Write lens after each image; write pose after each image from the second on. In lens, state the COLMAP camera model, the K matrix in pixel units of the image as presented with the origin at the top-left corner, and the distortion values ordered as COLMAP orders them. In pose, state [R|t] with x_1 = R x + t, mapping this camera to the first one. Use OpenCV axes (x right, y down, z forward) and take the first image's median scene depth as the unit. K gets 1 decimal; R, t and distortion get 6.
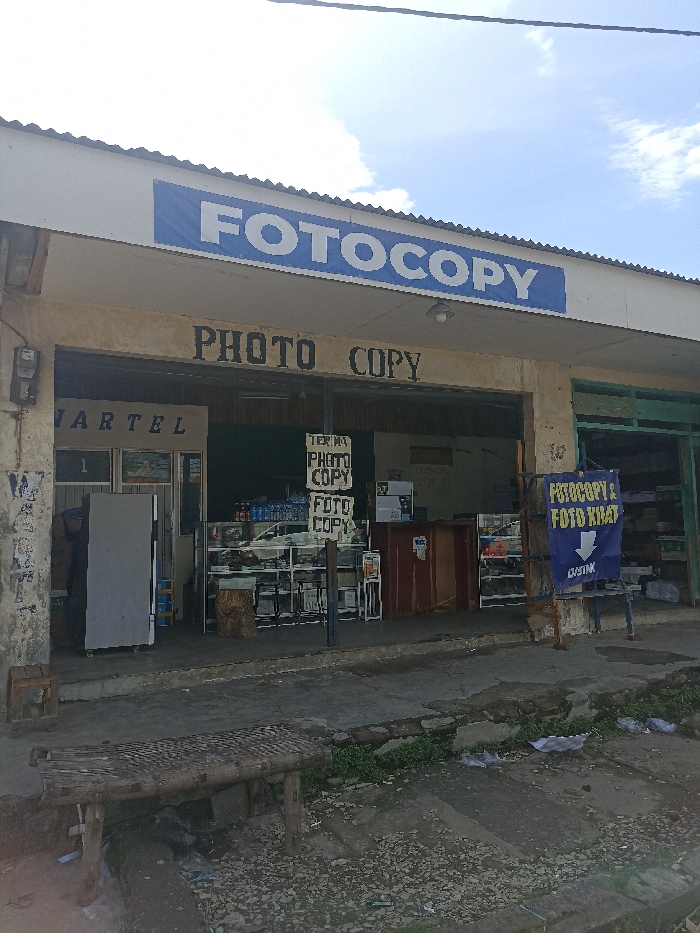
lens RADIAL K [[688.0, 0, 354.8], [0, 688.0, 468.1], [0, 0, 1]] dist [0.026113, -0.017922]
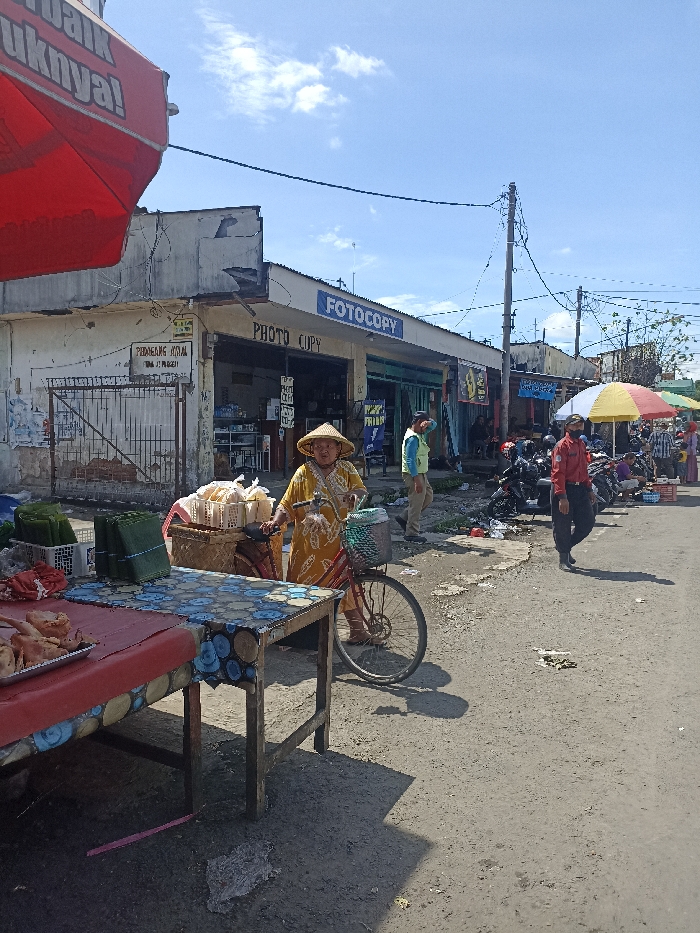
lens RADIAL K [[688.0, 0, 357.6], [0, 688.0, 466.2], [0, 0, 1]] dist [0.026113, -0.017922]
pose [[0.826826, -0.000270, 0.562457, -0.996288], [-0.075123, 0.990987, 0.110909, -0.026839], [-0.557418, -0.133957, 0.819354, -0.815298]]
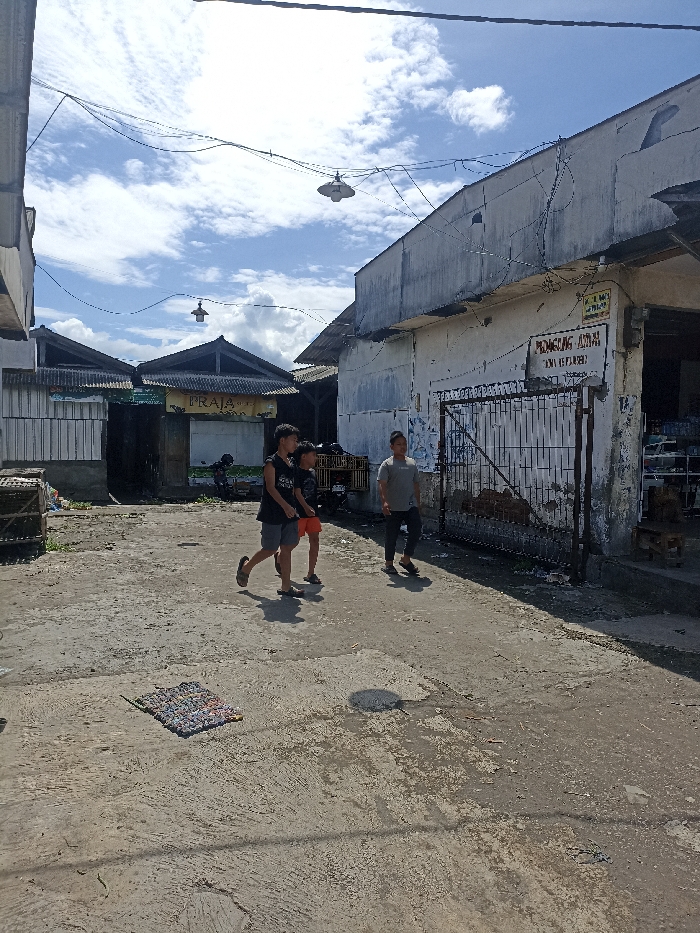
lens RADIAL K [[688.0, 0, 325.5], [0, 688.0, 477.2], [0, 0, 1]] dist [0.026113, -0.017922]
pose [[0.992344, 0.037304, -0.117739, -0.710631], [-0.021404, 0.990814, 0.133523, -0.003339], [0.121638, -0.129981, 0.984027, -0.391815]]
